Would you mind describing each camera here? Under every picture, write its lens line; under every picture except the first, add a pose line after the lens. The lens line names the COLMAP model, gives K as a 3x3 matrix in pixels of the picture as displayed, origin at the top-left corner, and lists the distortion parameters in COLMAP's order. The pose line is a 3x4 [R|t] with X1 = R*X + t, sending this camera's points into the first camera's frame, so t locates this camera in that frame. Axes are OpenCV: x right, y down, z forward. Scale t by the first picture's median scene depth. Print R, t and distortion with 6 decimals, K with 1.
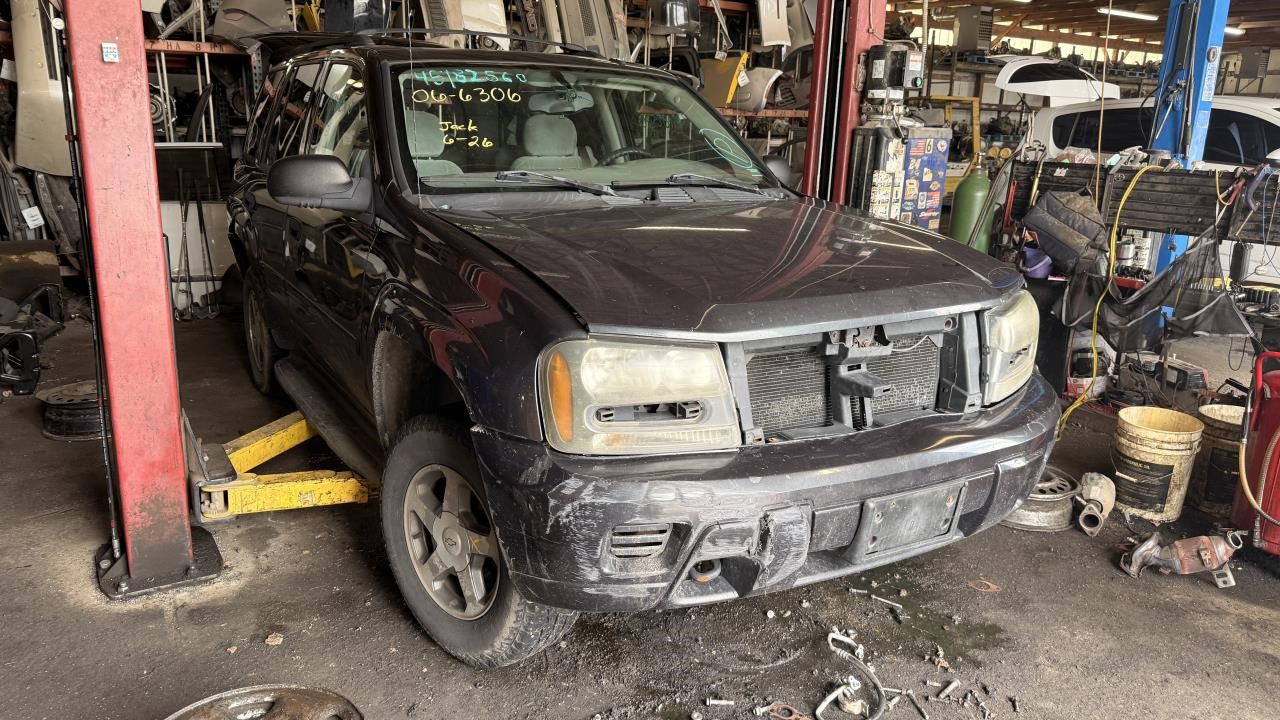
lens RADIAL K [[900.0, 0, 648.4], [0, 900.0, 358.0], [0, 0, 1]] dist [0.084154, -0.109049]
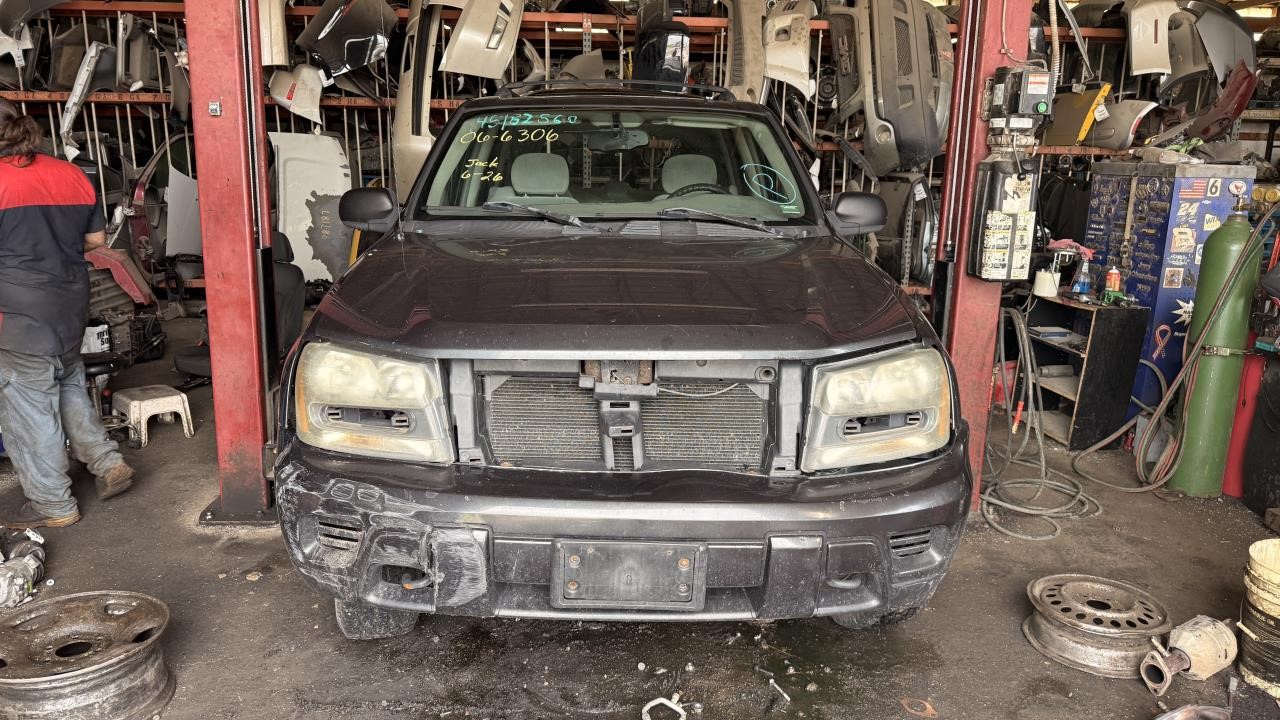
lens RADIAL K [[900.0, 0, 648.4], [0, 900.0, 358.0], [0, 0, 1]] dist [0.084154, -0.109049]
pose [[0.868065, 0.093087, -0.487646, 0.470372], [-0.118611, 0.992705, -0.021642, -0.014453], [0.482074, 0.076627, 0.872773, 0.124336]]
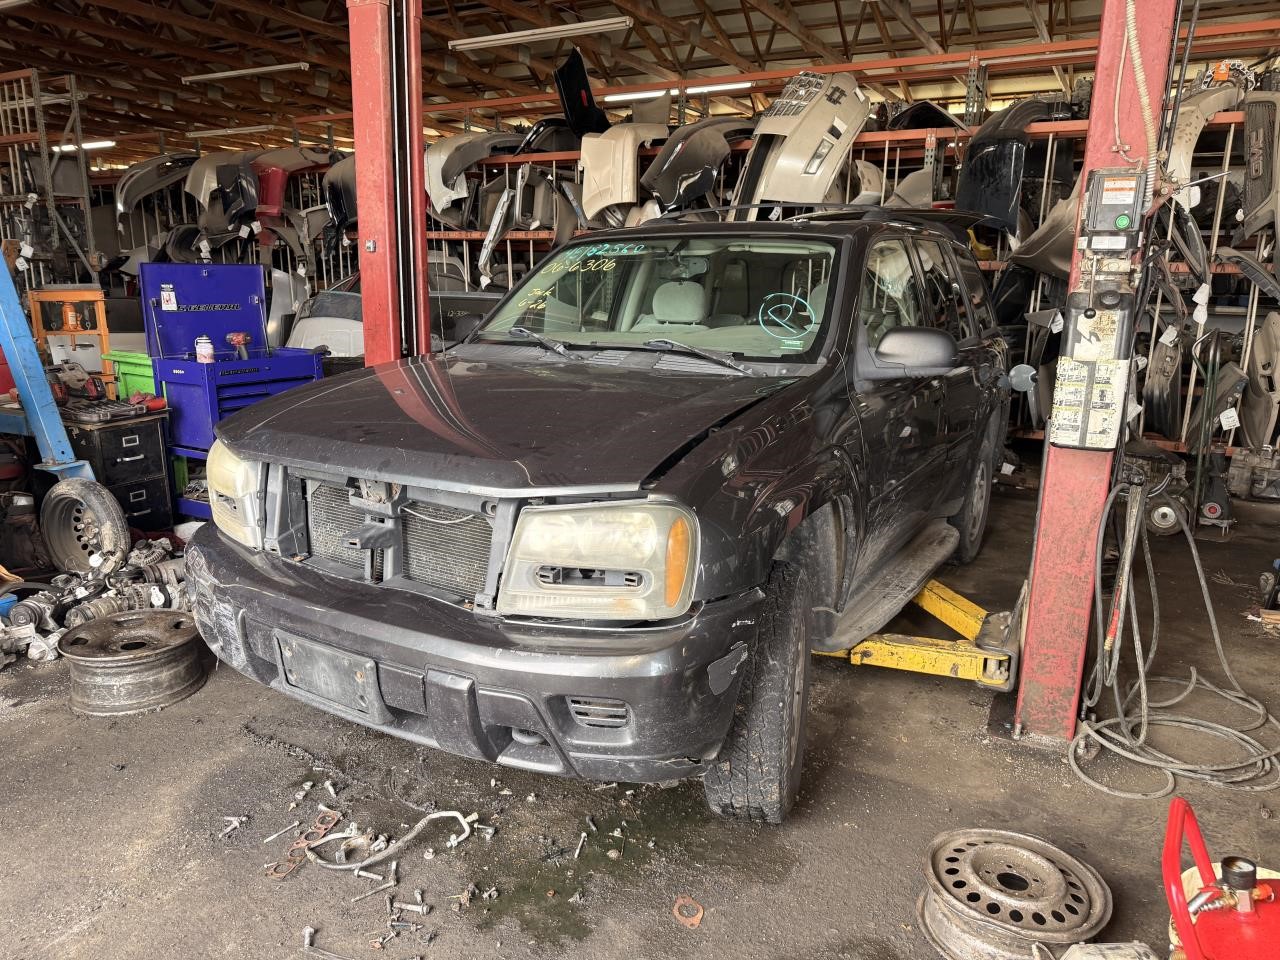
lens RADIAL K [[910.8, 0, 643.9], [0, 910.8, 486.2], [0, 0, 1]] dist [0.065428, -0.074267]
pose [[0.477200, 0.176953, -0.860795, 0.820722], [-0.225789, 0.971323, 0.074503, -0.111626], [0.849293, 0.158805, 0.503470, 0.485274]]
